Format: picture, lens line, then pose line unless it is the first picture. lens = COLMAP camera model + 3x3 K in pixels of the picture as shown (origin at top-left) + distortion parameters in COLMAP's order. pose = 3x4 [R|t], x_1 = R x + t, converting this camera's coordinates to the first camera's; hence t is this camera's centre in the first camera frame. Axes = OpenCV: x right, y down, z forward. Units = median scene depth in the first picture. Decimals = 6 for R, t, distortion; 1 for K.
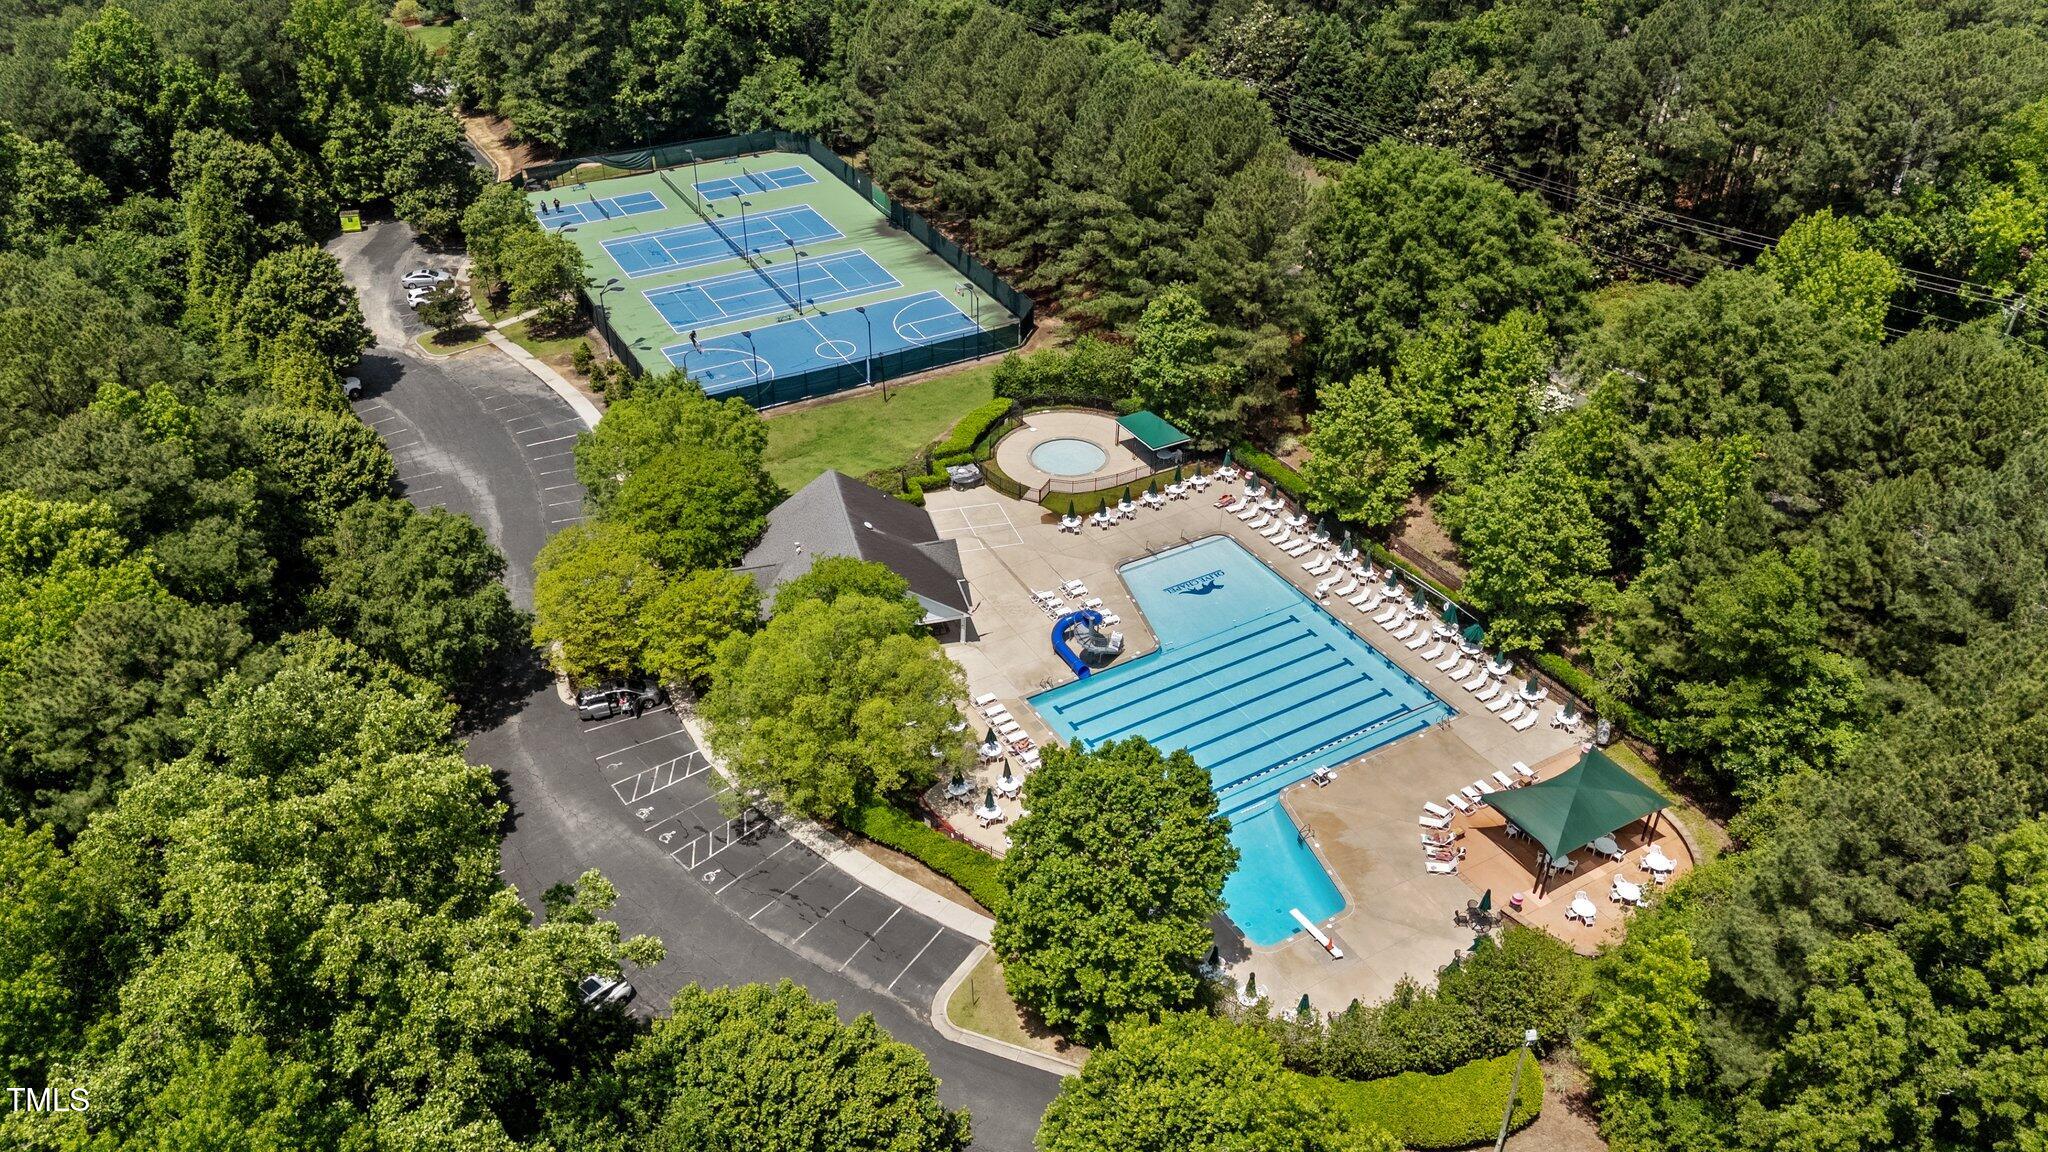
lens RADIAL K [[1458.3, 0, 1008.1], [0, 1458.3, 571.2], [0, 0, 1]] dist [0.062317, -0.009009]
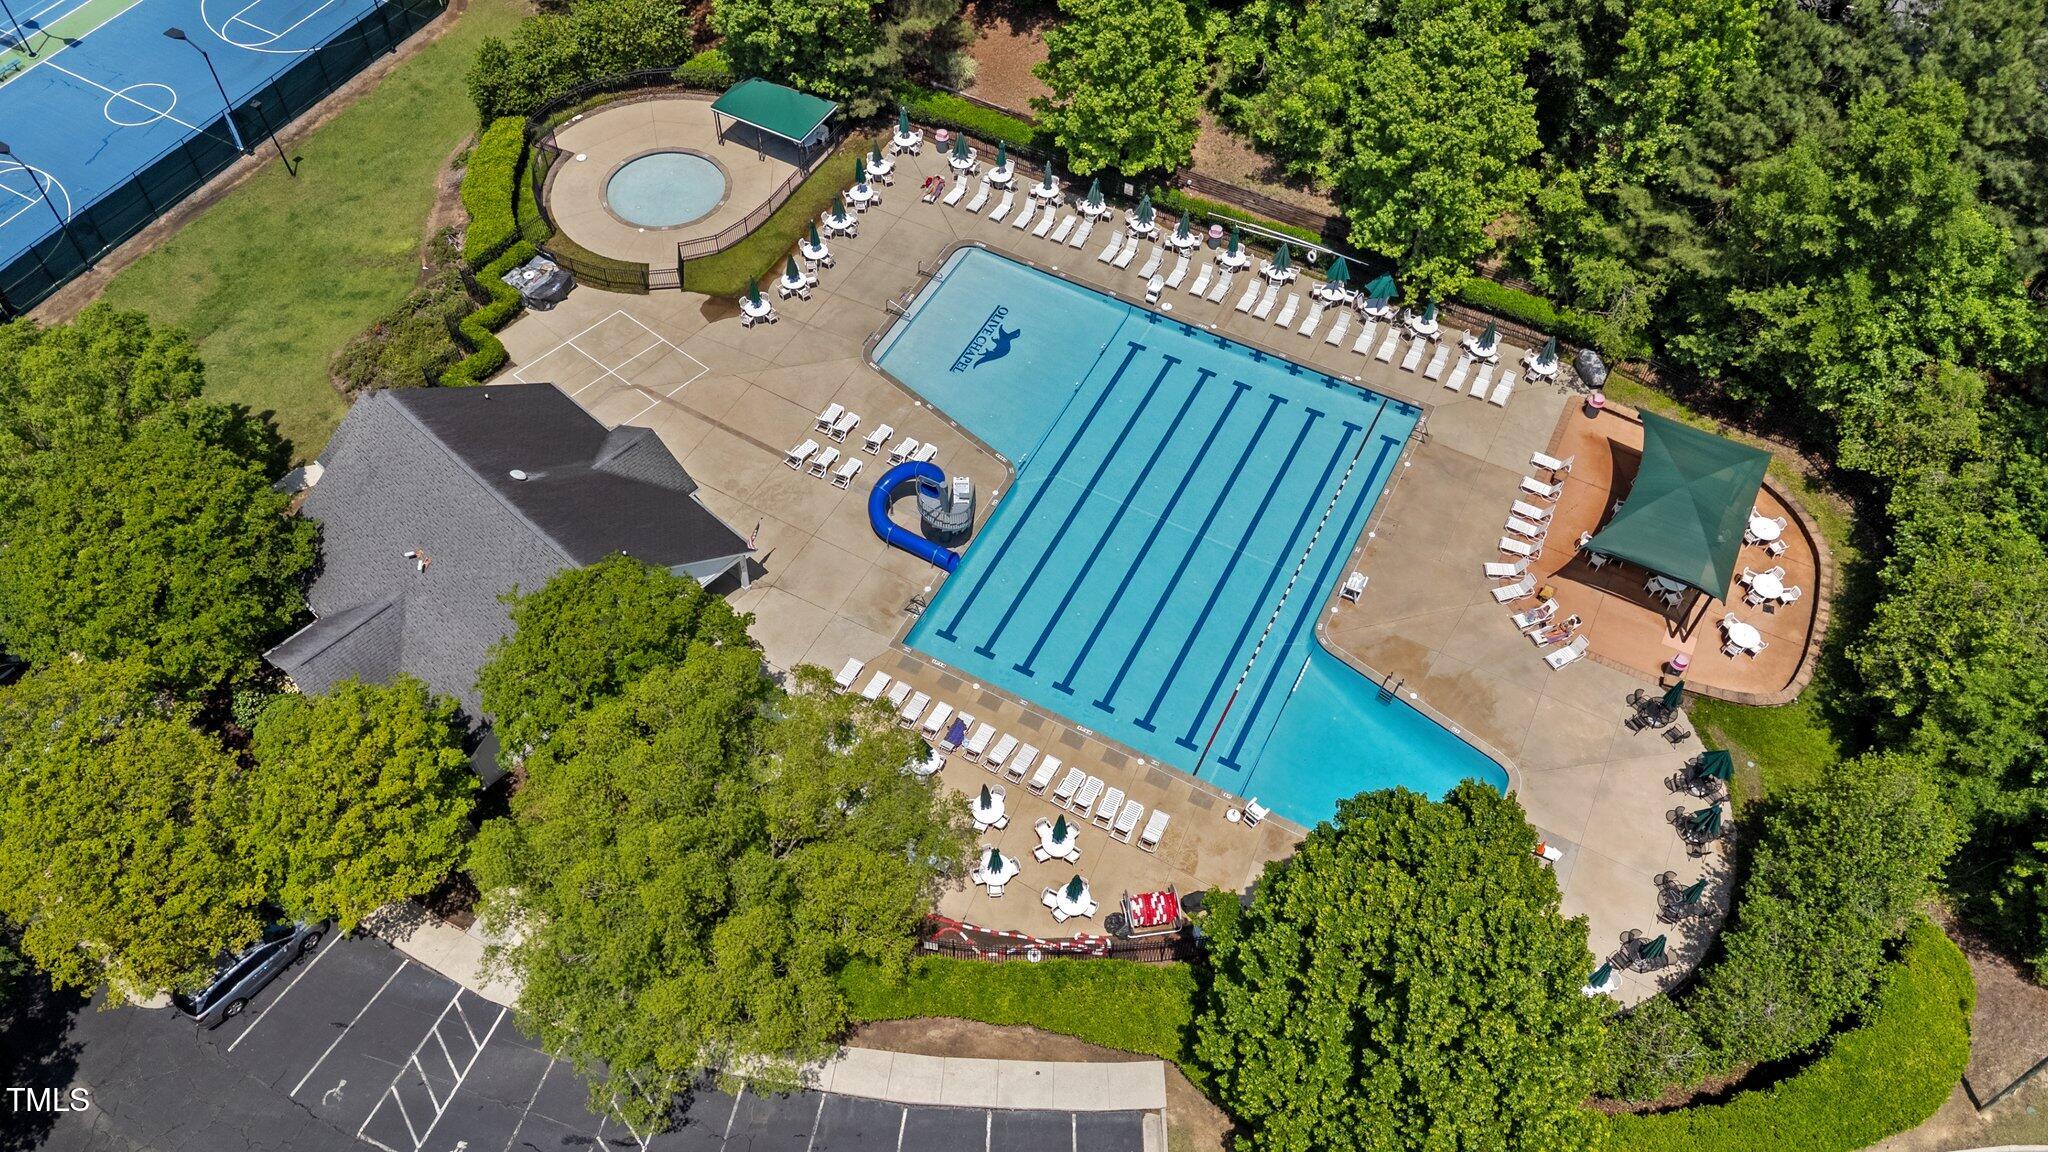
lens RADIAL K [[1458.3, 0, 1011.7], [0, 1458.3, 579.9], [0, 0, 1]] dist [0.062317, -0.009009]
pose [[0.845922, -0.424044, 0.323422, -0.124407], [0.287767, 0.873520, 0.392622, -0.153253], [-0.449005, -0.239058, 0.860956, 0.368881]]
